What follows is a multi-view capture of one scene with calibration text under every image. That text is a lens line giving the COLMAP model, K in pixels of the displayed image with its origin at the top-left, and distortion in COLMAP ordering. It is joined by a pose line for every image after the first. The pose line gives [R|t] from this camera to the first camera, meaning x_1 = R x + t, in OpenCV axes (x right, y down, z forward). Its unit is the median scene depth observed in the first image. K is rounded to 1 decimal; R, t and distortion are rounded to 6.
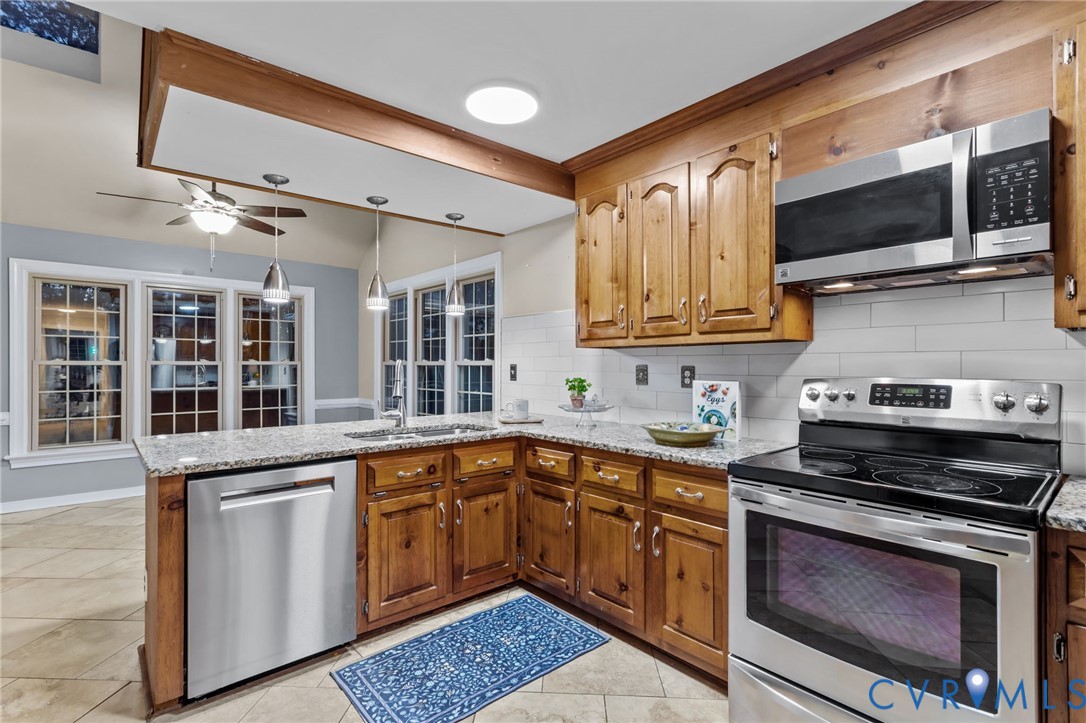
lens RADIAL K [[516.9, 0, 541.8], [0, 516.9, 364.5], [0, 0, 1]] dist [0.003414, 0.000675]
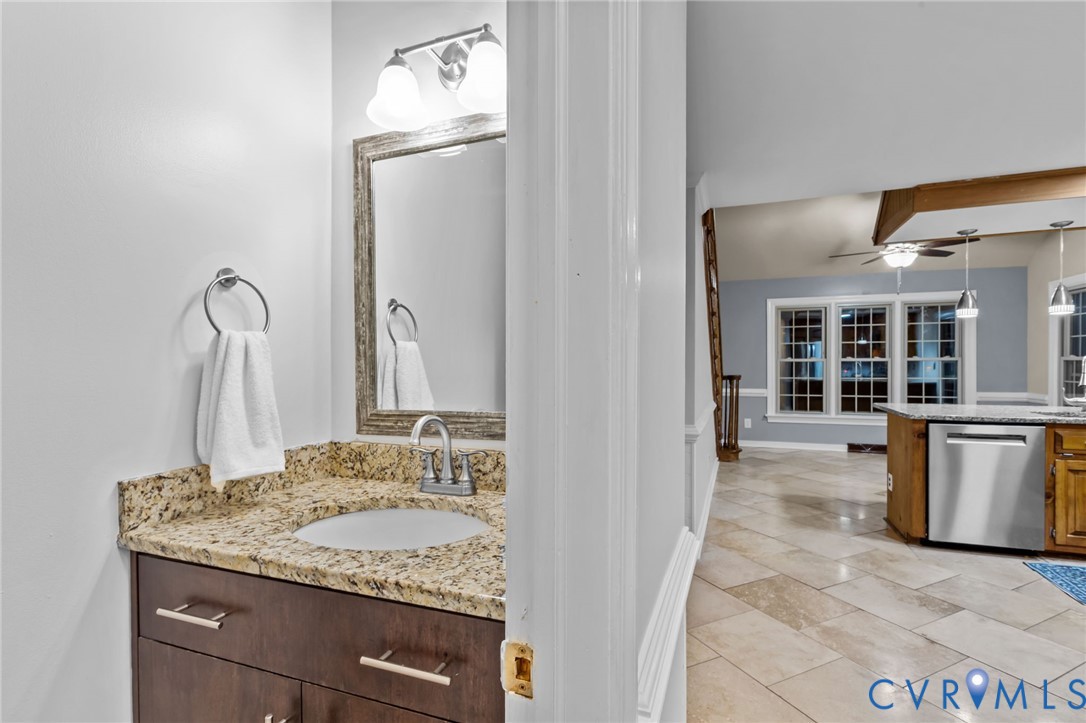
lens RADIAL K [[515.3, 0, 544.2], [0, 515.3, 367.5], [0, 0, 1]] dist [0.001364, 0.000601]
pose [[0.477454, 0.006883, -0.878630, 0.227023], [0.005628, 0.999925, 0.010892, -0.003641], [0.878639, -0.010145, 0.477379, -0.871791]]
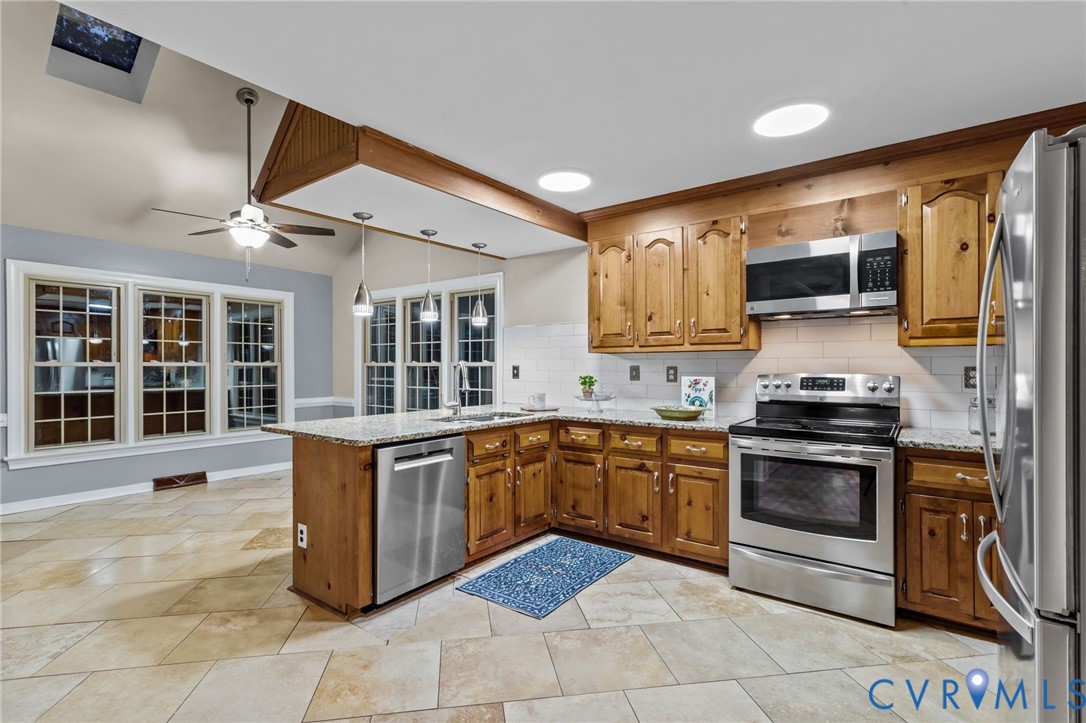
lens RADIAL K [[515.3, 0, 544.2], [0, 515.3, 367.5], [0, 0, 1]] dist [0.001364, 0.000601]
pose [[0.977807, -0.001449, 0.209501, -0.421258], [0.000554, 0.999990, 0.004331, -0.000752], [-0.209505, -0.004119, 0.977799, -0.358164]]
